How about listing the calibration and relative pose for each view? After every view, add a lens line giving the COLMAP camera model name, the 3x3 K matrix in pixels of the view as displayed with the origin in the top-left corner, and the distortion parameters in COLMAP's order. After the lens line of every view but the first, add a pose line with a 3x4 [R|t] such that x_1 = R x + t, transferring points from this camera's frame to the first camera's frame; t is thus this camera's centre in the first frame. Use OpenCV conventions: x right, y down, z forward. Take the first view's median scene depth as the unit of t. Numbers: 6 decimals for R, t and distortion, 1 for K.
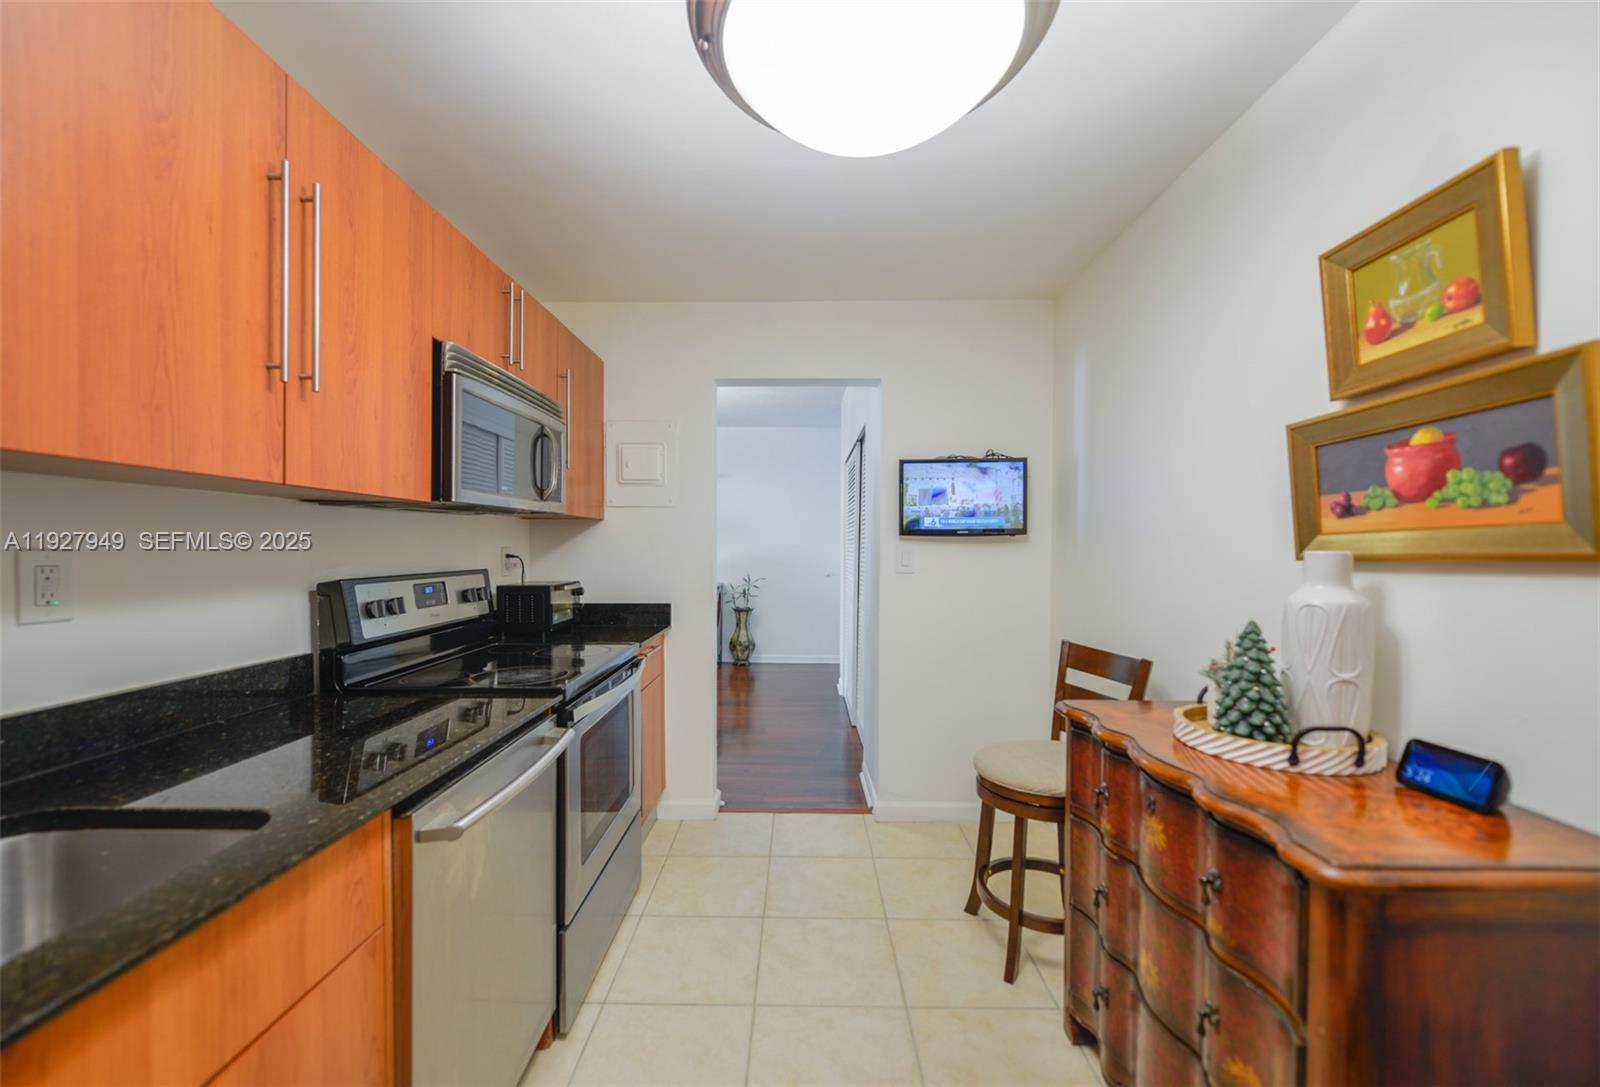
lens RADIAL K [[637.7, 0, 801.8], [0, 637.7, 545.4], [0, 0, 1]] dist [-0.000328, -0.000005]
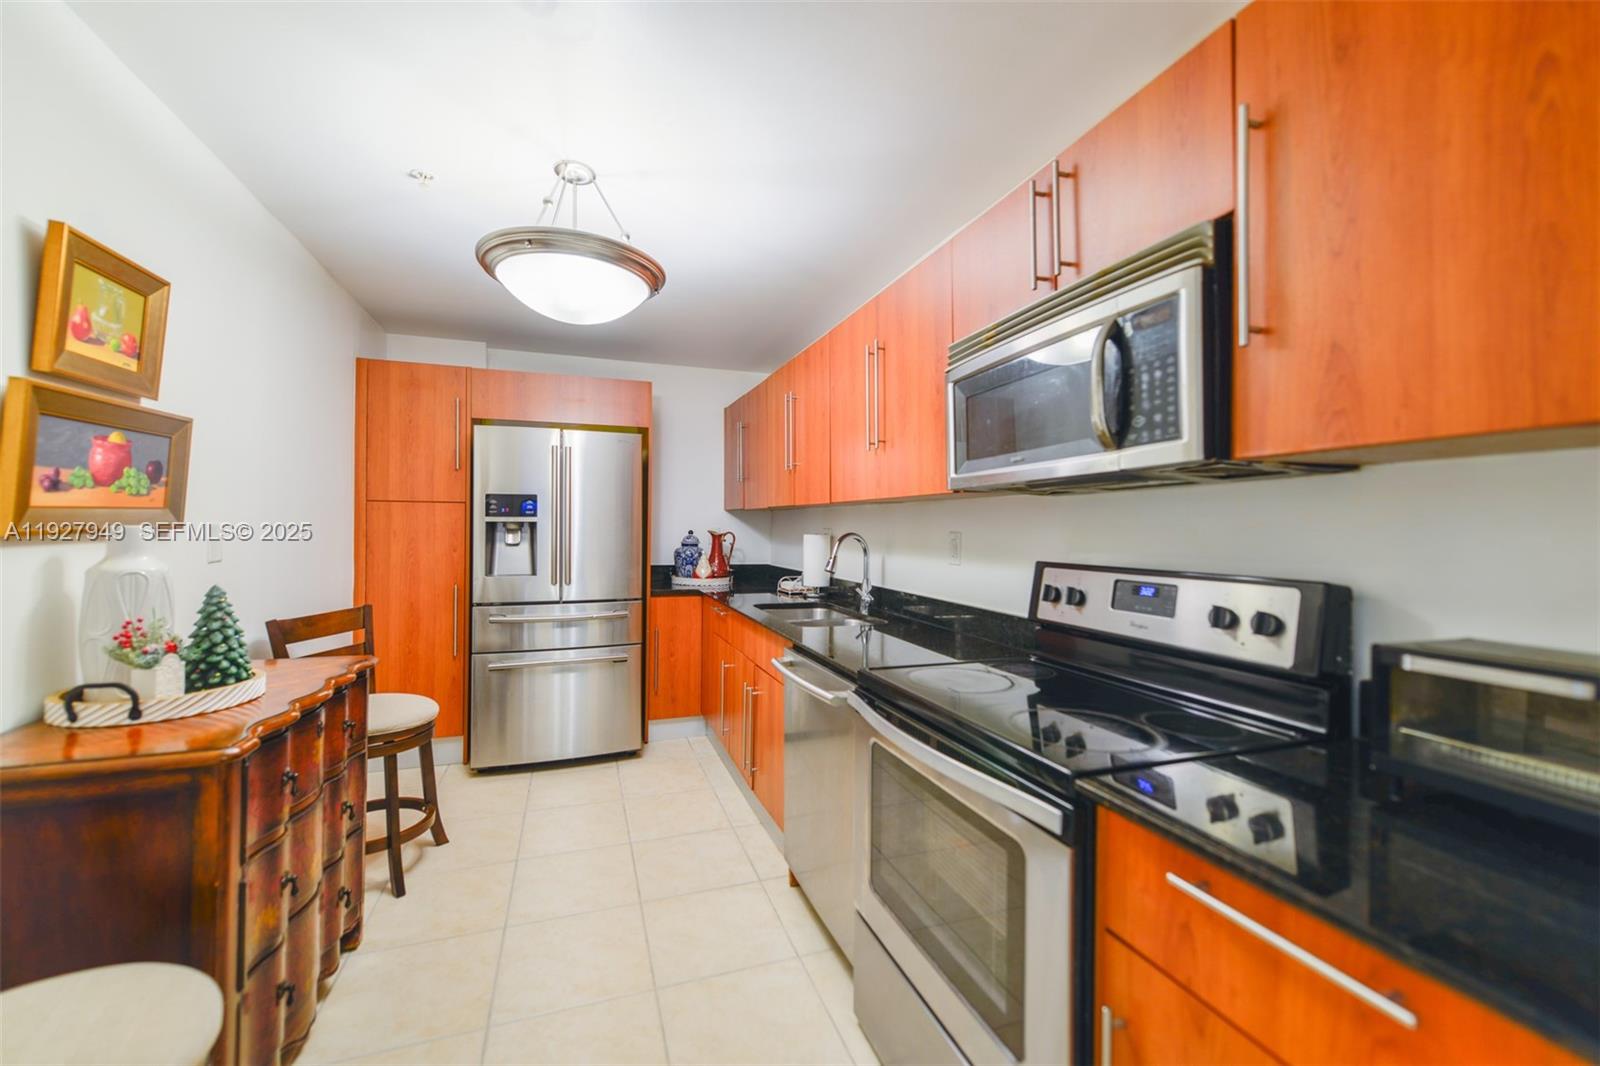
lens RADIAL K [[636.7, 0, 787.3], [0, 636.7, 530.3], [0, 0, 1]] dist [-0.004490, 0.001136]
pose [[-0.947577, -0.011513, -0.319319, 0.078100], [-0.011468, 0.999932, -0.002022, 0.006551], [0.319321, 0.001746, -0.947645, 2.561699]]
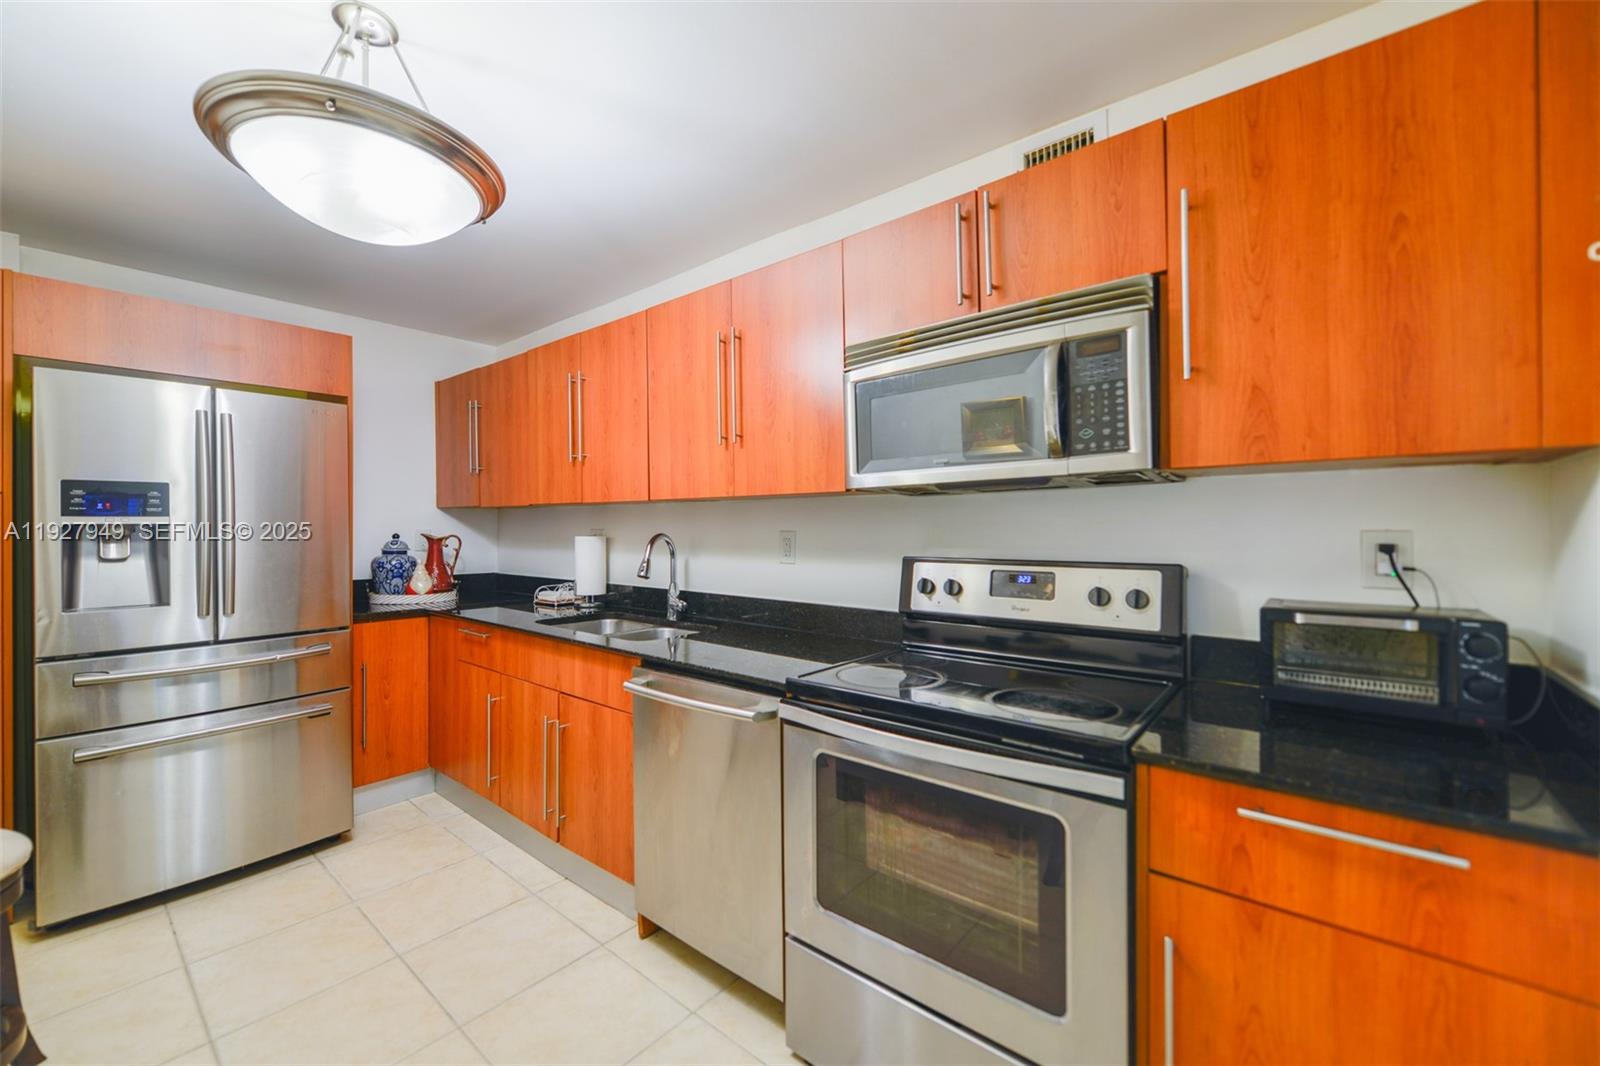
lens RADIAL K [[636.7, 0, 813.3], [0, 636.7, 528.7], [0, 0, 1]] dist [-0.004490, 0.001136]
pose [[-0.639222, -0.003168, -0.769016, 0.434871], [0.003391, 0.999970, -0.006939, 0.008744], [0.769015, -0.007043, -0.639192, 2.181313]]
